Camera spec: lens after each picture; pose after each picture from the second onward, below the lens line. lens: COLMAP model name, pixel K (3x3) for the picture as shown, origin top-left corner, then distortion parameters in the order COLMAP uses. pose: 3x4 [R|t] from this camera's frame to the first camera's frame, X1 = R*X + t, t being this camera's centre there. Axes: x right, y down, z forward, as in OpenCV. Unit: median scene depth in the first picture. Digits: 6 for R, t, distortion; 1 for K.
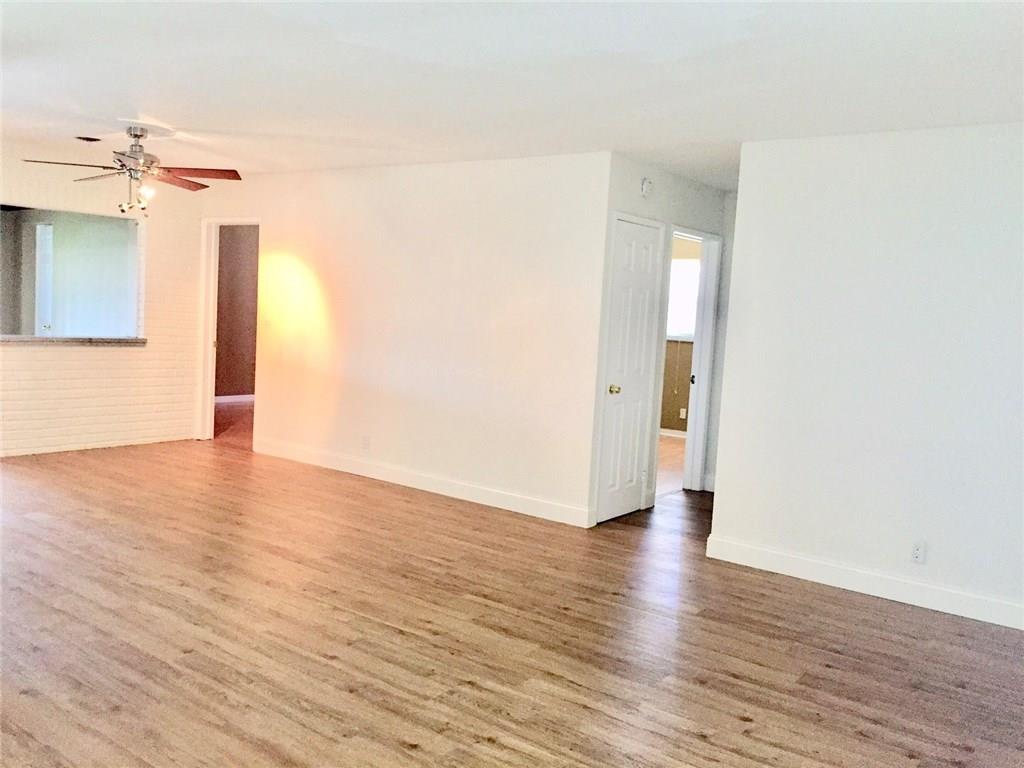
lens RADIAL K [[877.6, 0, 511.6], [0, 877.6, 375.5], [0, 0, 1]] dist [0.078509, -0.110839]
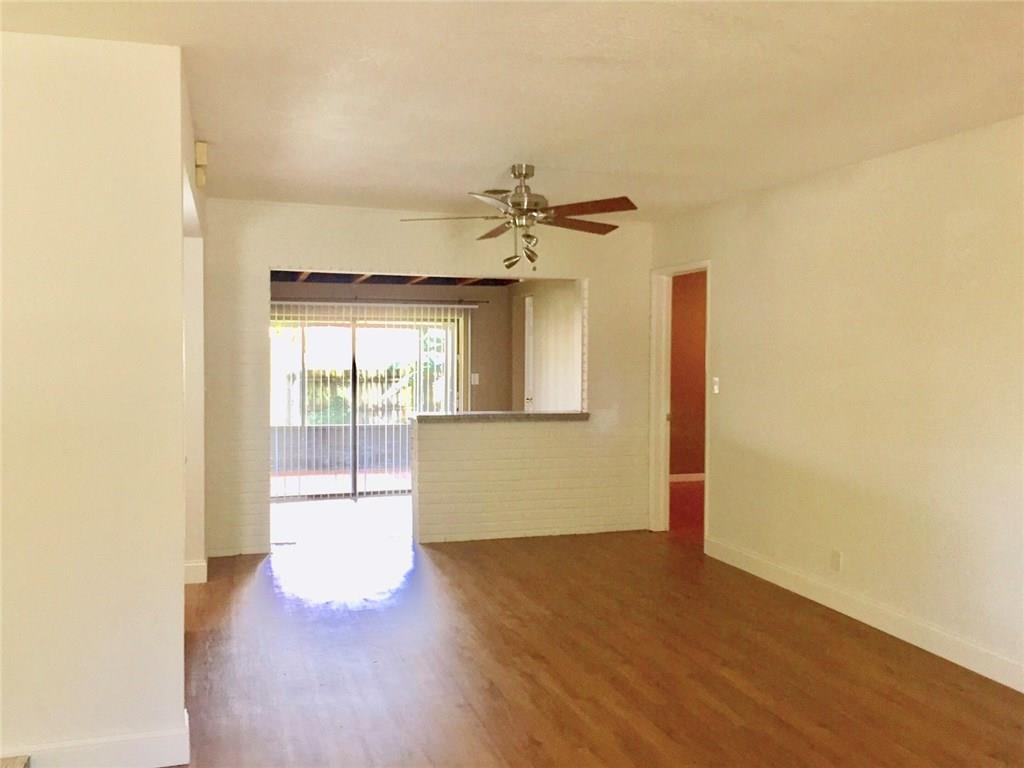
lens RADIAL K [[877.6, 0, 511.6], [0, 877.6, 375.5], [0, 0, 1]] dist [0.078509, -0.110839]
pose [[0.814444, -0.032901, -0.579309, 0.042508], [-0.007147, 0.997747, -0.066714, -0.027079], [0.580199, 0.058475, 0.812373, 0.333248]]
